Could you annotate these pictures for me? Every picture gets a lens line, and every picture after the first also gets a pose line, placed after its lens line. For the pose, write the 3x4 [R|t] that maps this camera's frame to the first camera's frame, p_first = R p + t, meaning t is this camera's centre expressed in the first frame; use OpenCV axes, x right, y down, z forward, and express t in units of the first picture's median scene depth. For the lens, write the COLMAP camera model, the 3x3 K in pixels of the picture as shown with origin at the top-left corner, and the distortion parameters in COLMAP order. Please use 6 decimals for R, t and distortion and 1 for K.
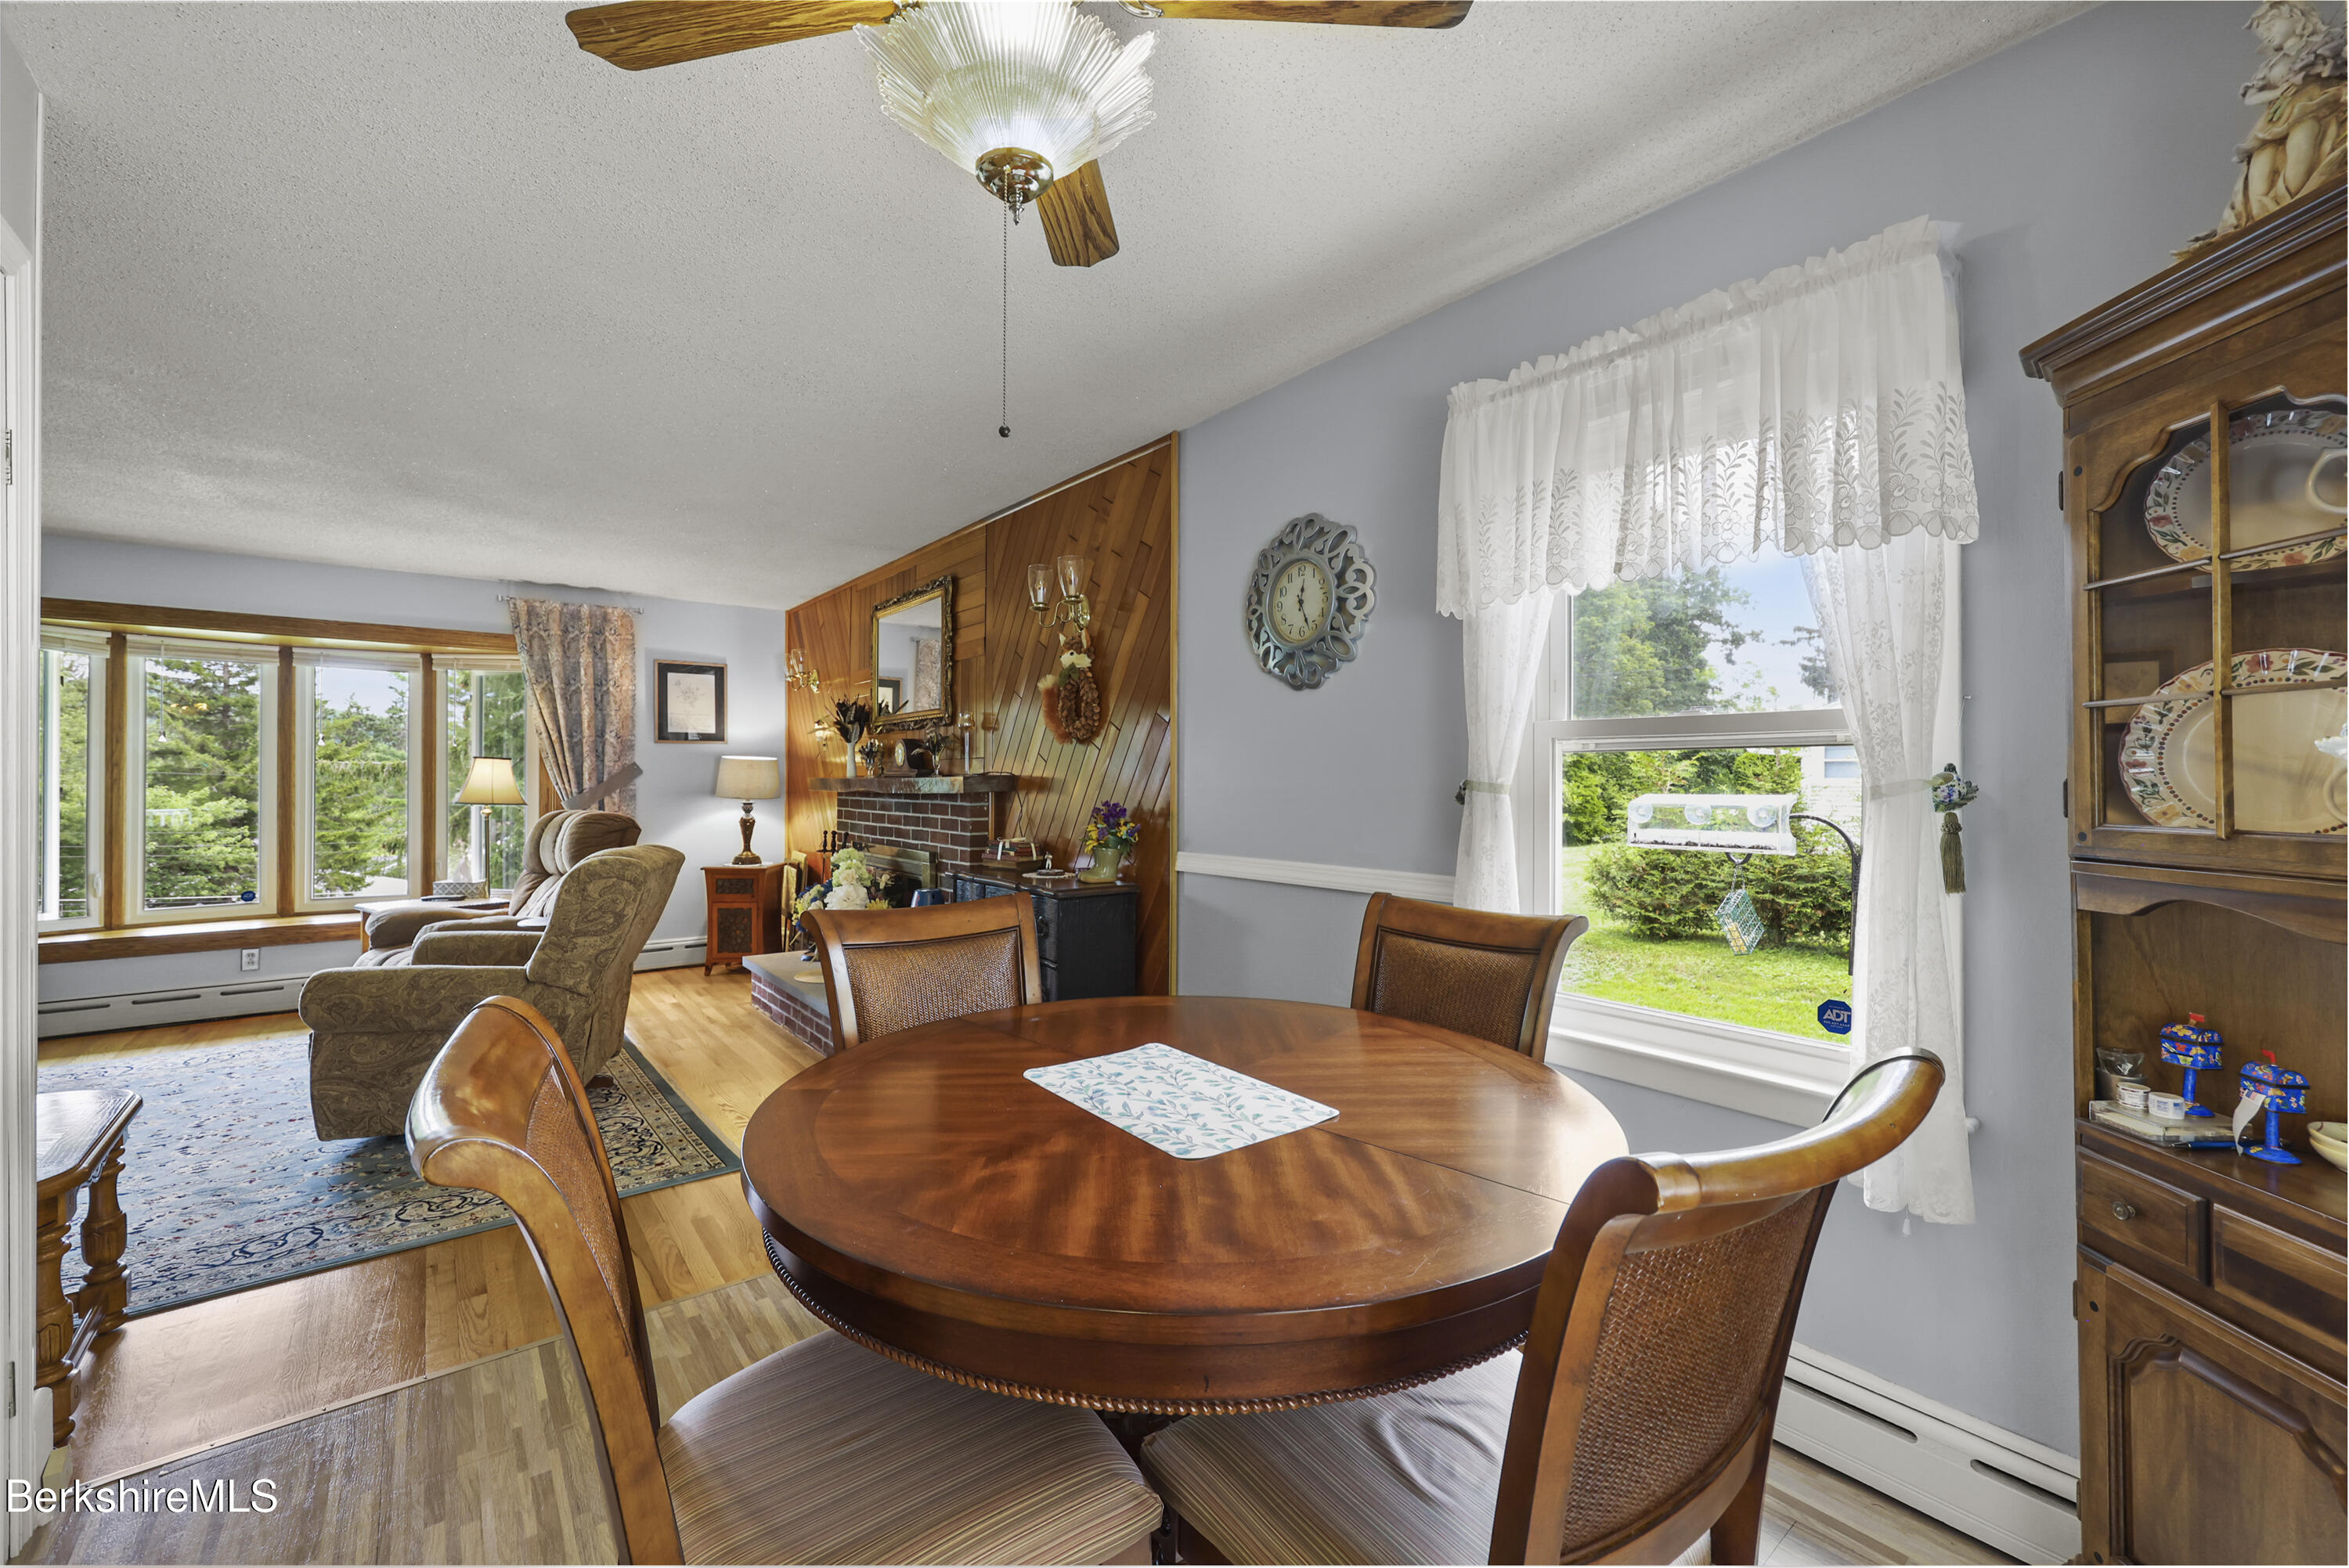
lens RADIAL K [[937.2, 0, 1180.1], [0, 937.2, 773.8], [0, 0, 1]] dist [0.012730, 0.000082]
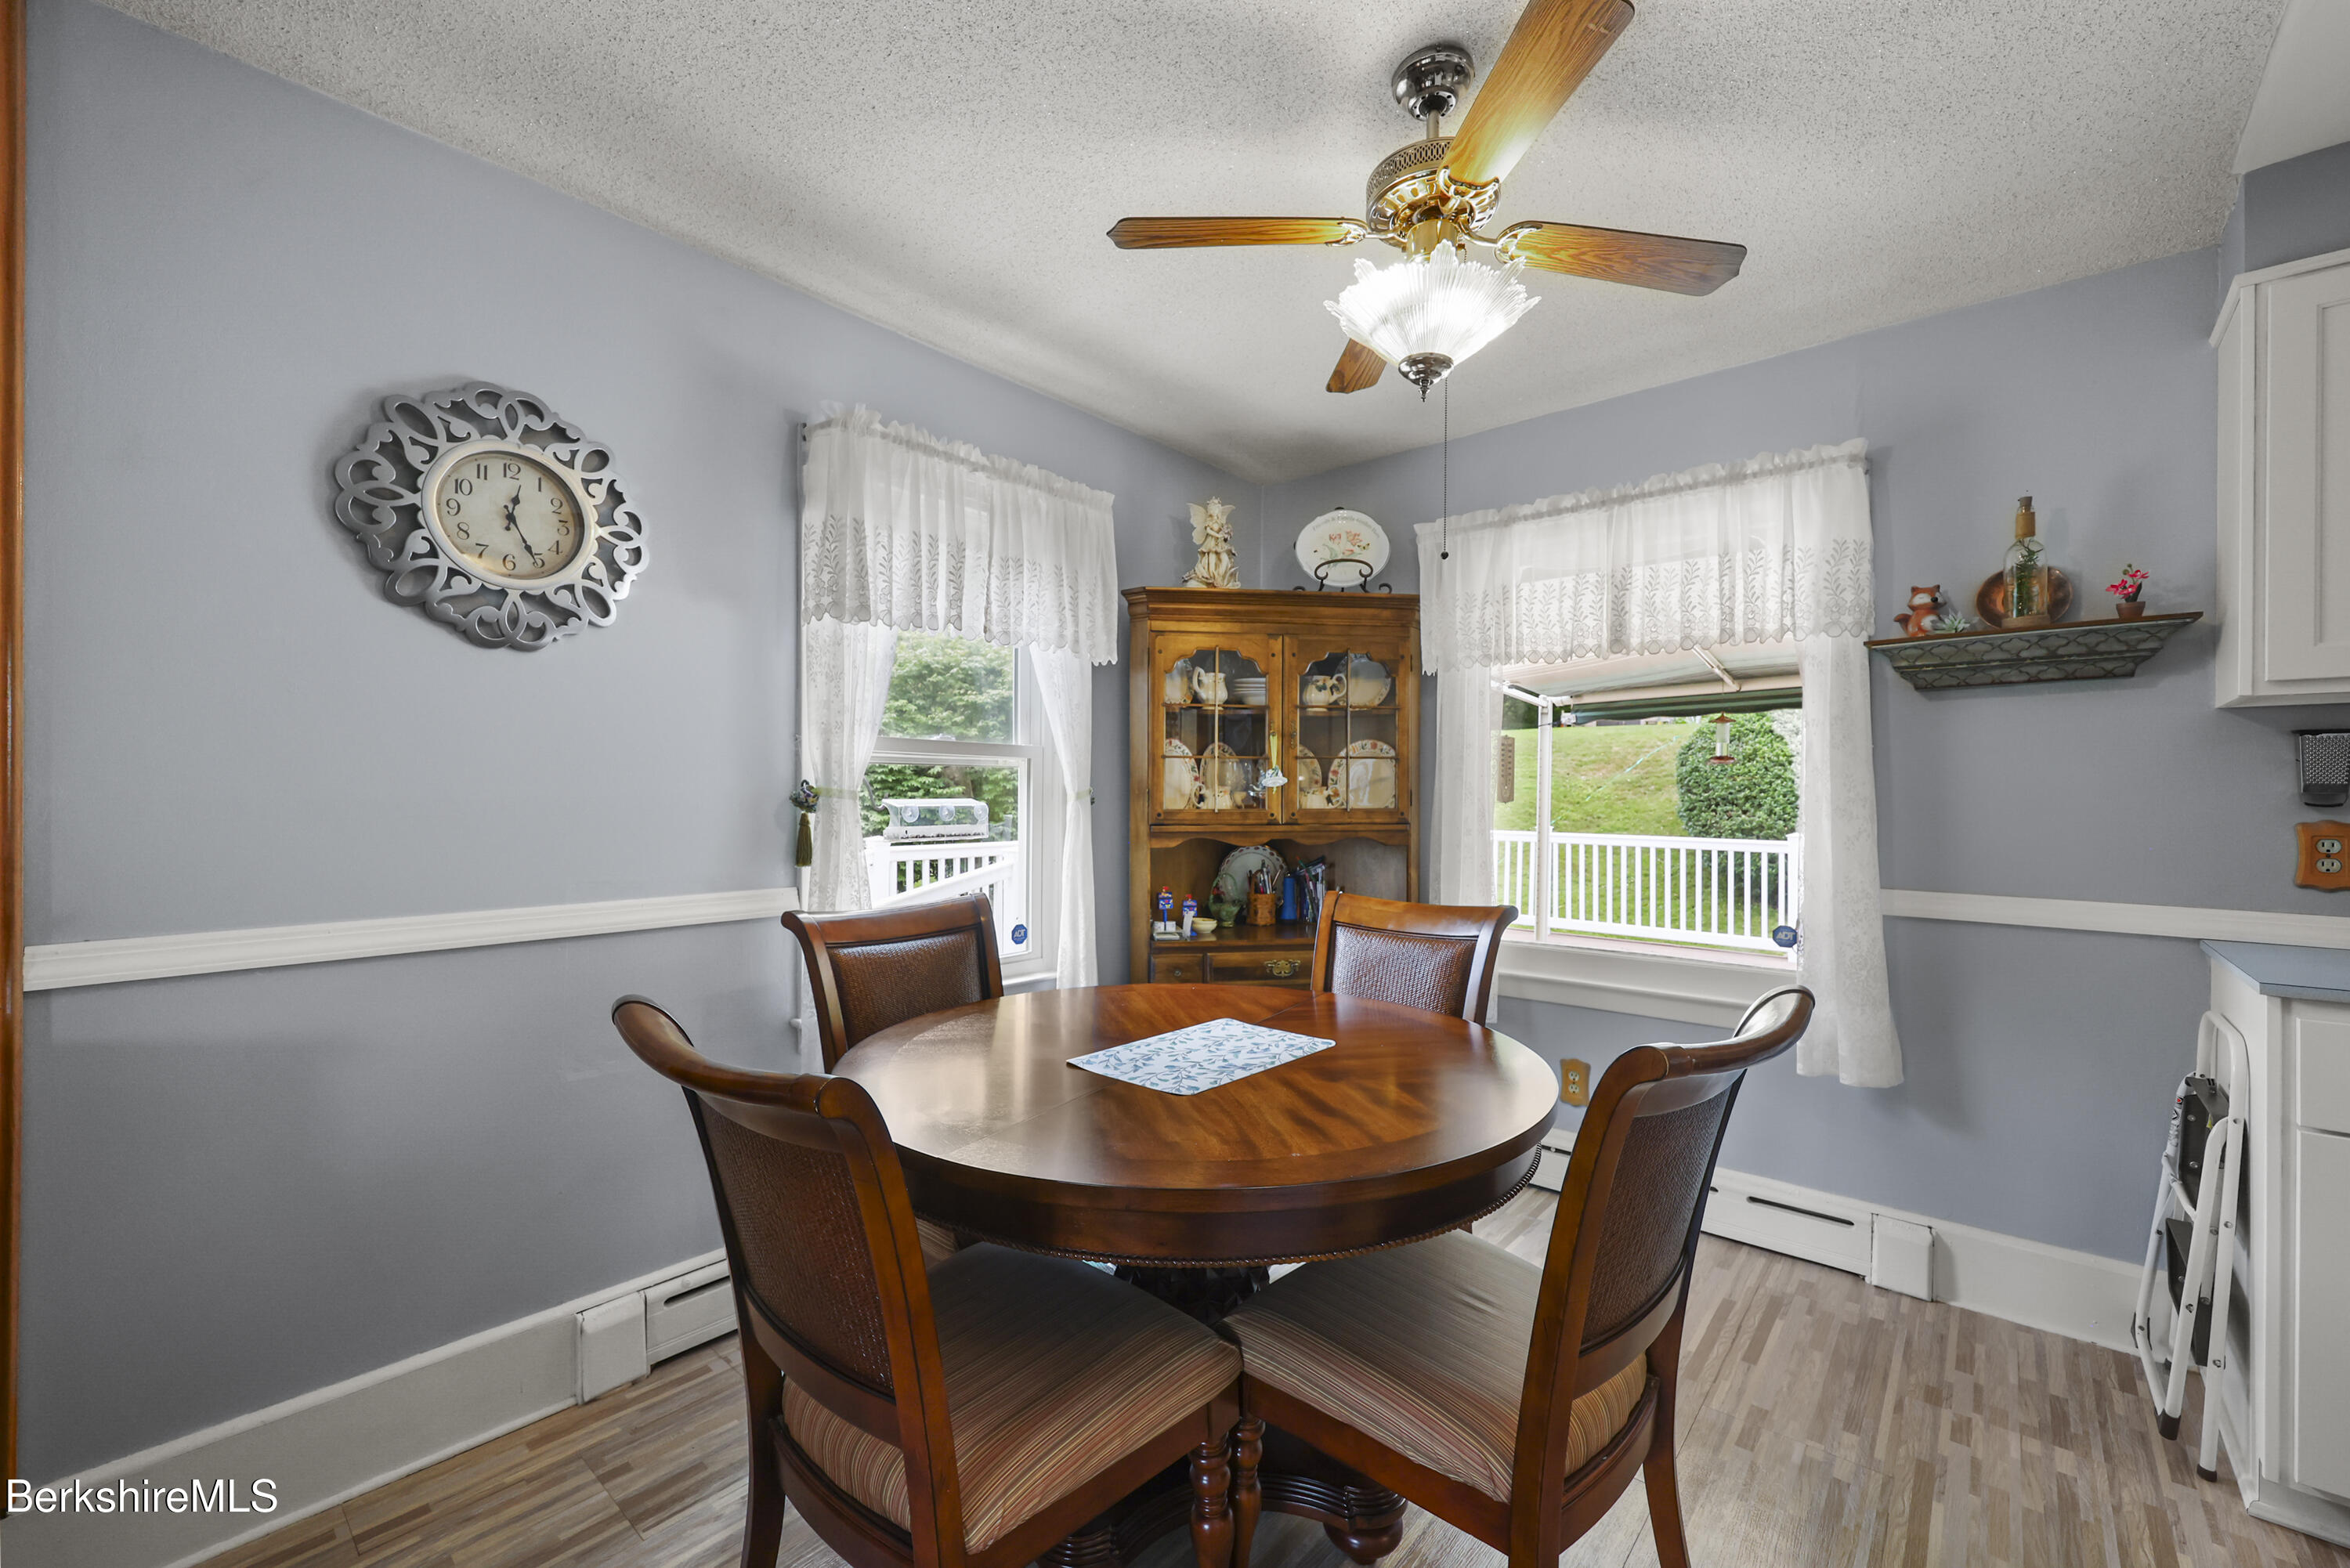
lens RADIAL K [[949.4, 0, 1179.6], [0, 949.4, 786.3], [0, 0, 1]] dist [-0.000087, 0.000052]
pose [[-0.168672, 0.002393, 0.985669, -1.182297], [-0.013260, 0.999901, -0.004697, 0.008675], [-0.985583, -0.013862, -0.168623, 1.233457]]
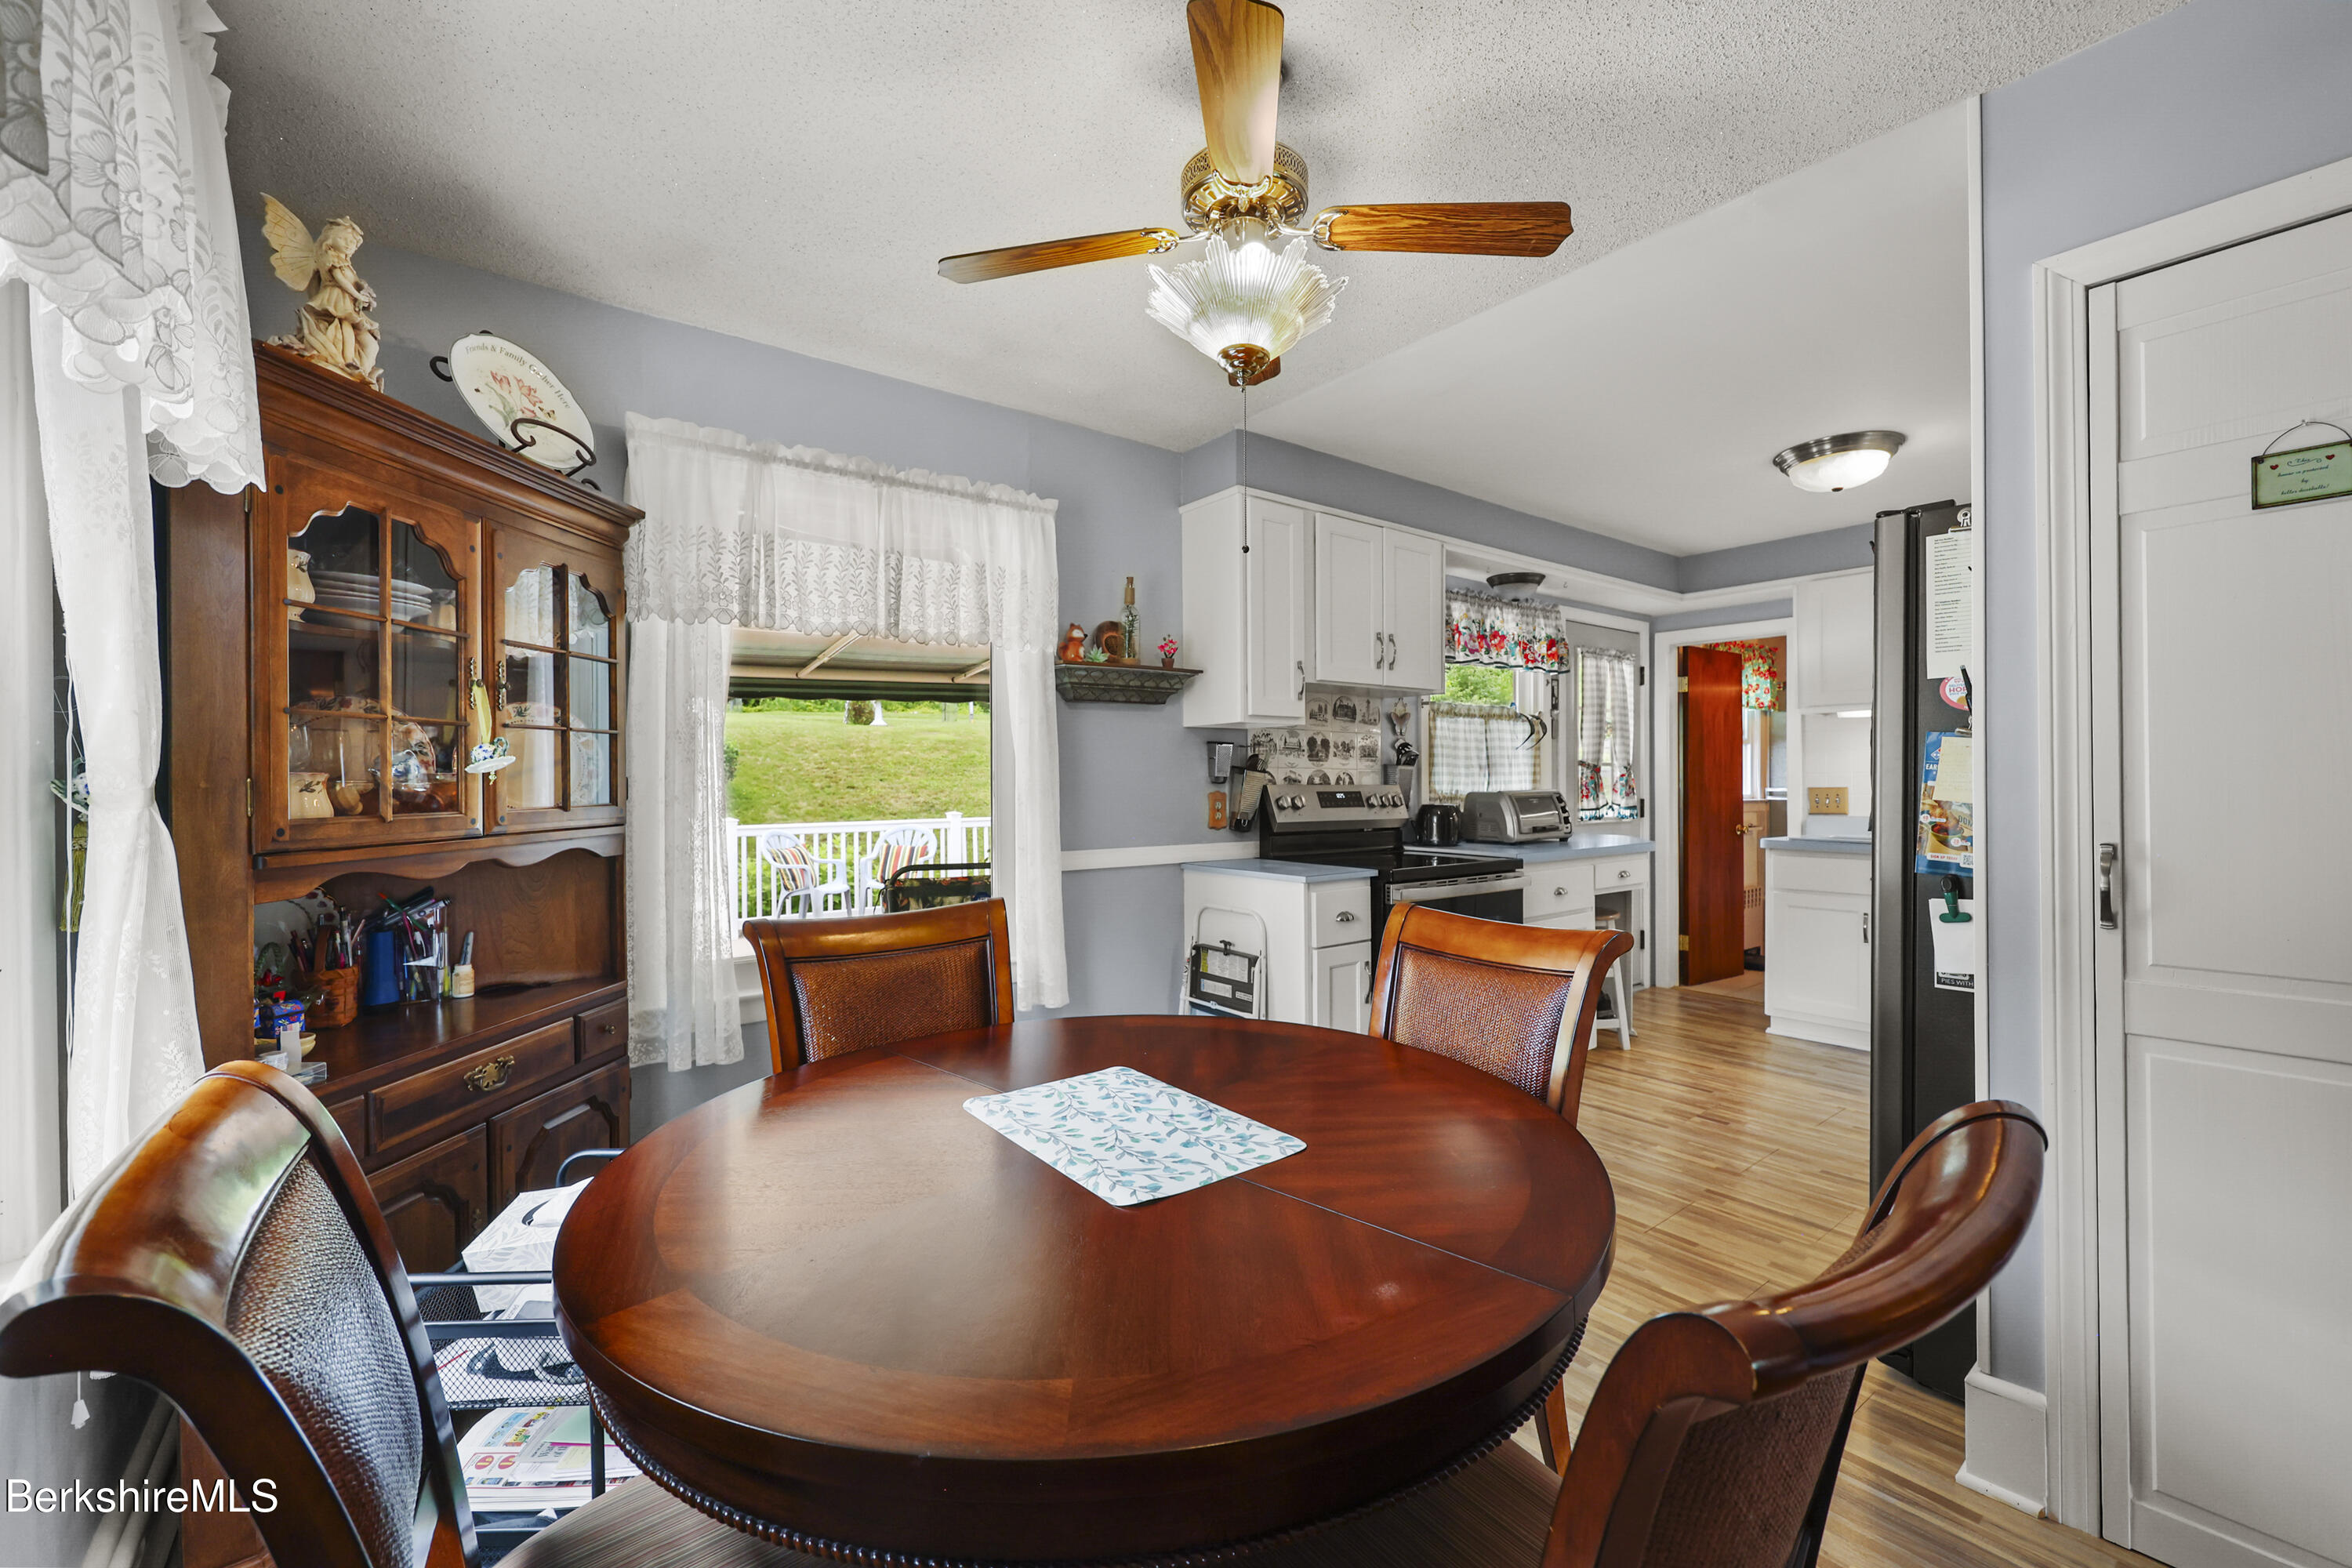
lens RADIAL K [[950.3, 0, 1180.6], [0, 950.3, 786.3], [0, 0, 1]] dist [-0.000087, 0.000052]
pose [[-0.999815, 0.002568, 0.019066, -0.080597], [0.002569, 0.999997, 0.000056, 0.016233], [-0.019066, 0.000105, -0.999818, 1.898209]]
